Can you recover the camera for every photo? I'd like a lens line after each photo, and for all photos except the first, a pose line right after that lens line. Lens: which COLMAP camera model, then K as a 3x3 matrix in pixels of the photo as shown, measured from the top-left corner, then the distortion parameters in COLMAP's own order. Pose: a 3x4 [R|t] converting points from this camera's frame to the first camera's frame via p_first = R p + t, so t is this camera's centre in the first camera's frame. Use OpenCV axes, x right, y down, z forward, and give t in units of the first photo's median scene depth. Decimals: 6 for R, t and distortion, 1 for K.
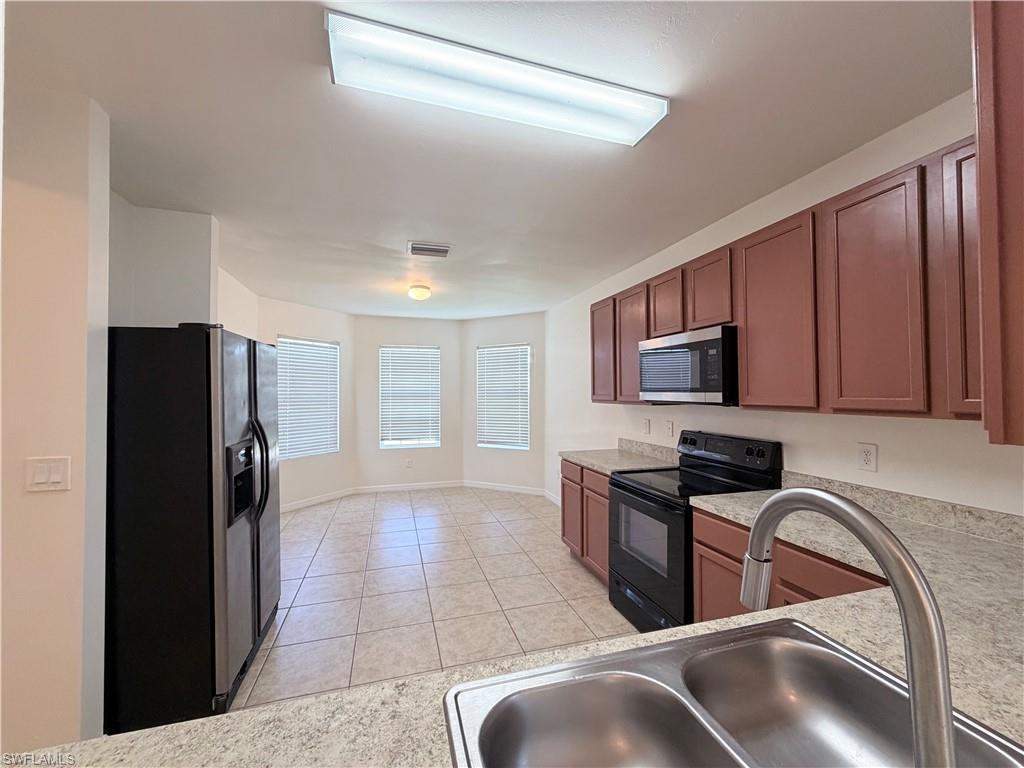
lens RADIAL K [[409.8, 0, 511.7], [0, 409.8, 384.9], [0, 0, 1]] dist [0.001169, 0.000833]
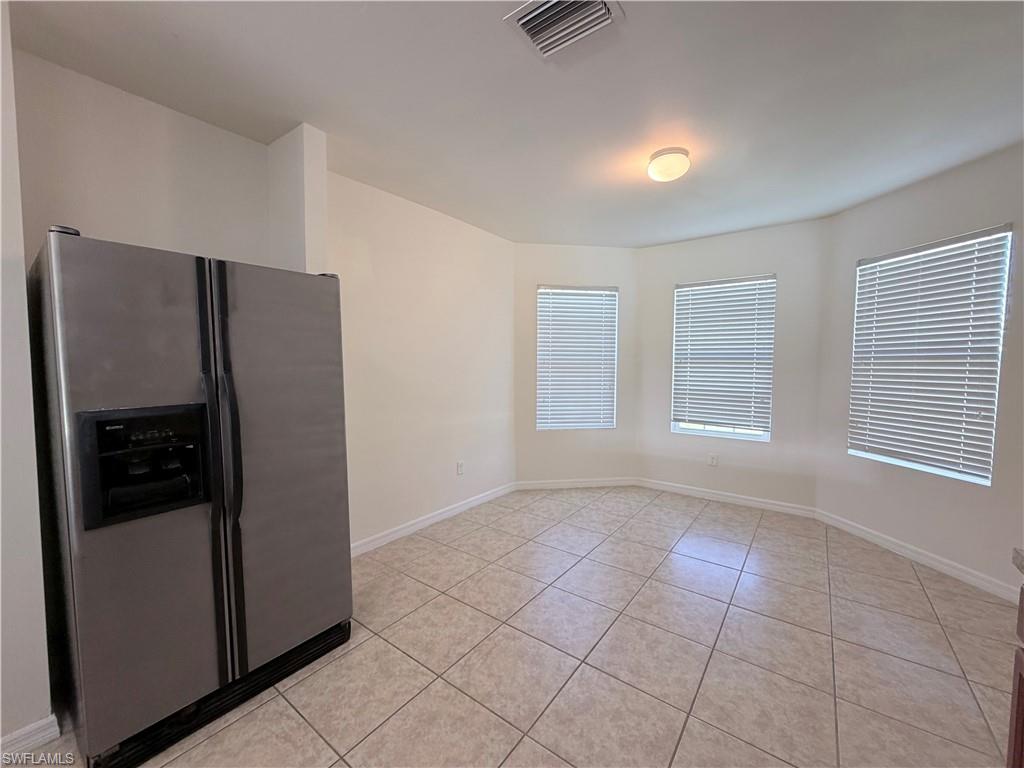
lens RADIAL K [[409.8, 0, 509.1], [0, 409.8, 388.1], [0, 0, 1]] dist [0.001169, 0.000833]
pose [[0.596630, 0.057325, -0.800467, 0.142837], [0.010652, 0.996792, 0.079324, 0.036677], [0.802446, -0.055854, 0.594105, 0.656820]]
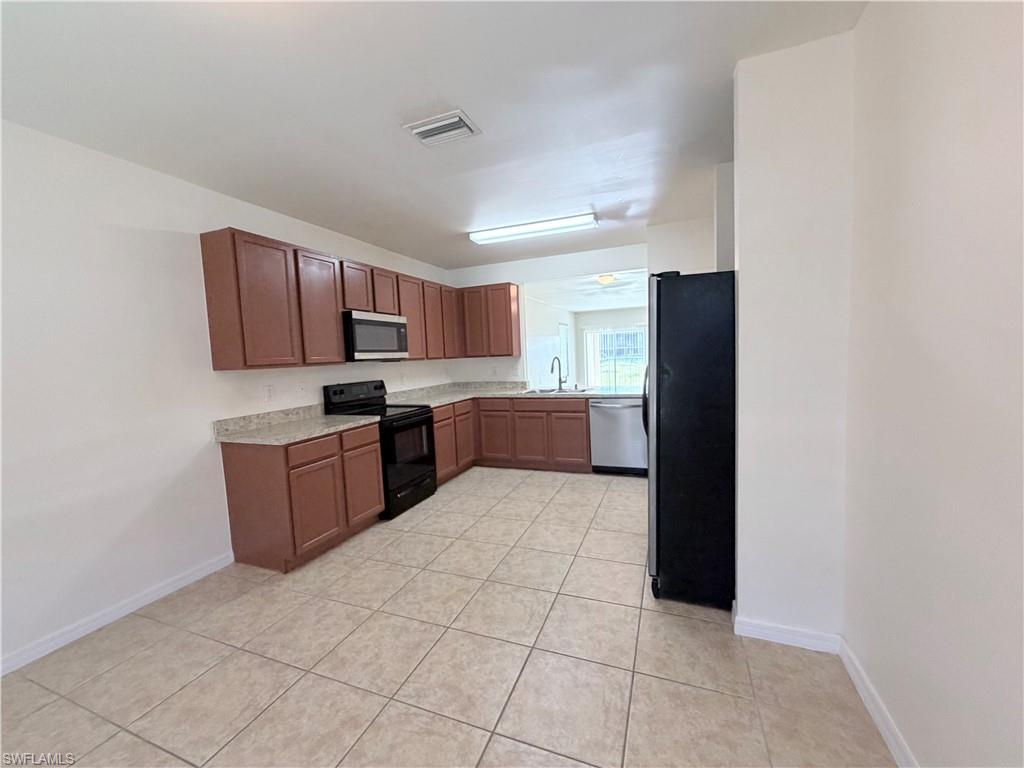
lens RADIAL K [[409.8, 0, 512.3], [0, 409.8, 388.8], [0, 0, 1]] dist [0.001169, 0.000833]
pose [[-0.788014, -0.012879, 0.615522, -0.695541], [0.035867, 0.997123, 0.066782, 0.051820], [-0.614611, 0.074703, -0.785285, 1.467300]]
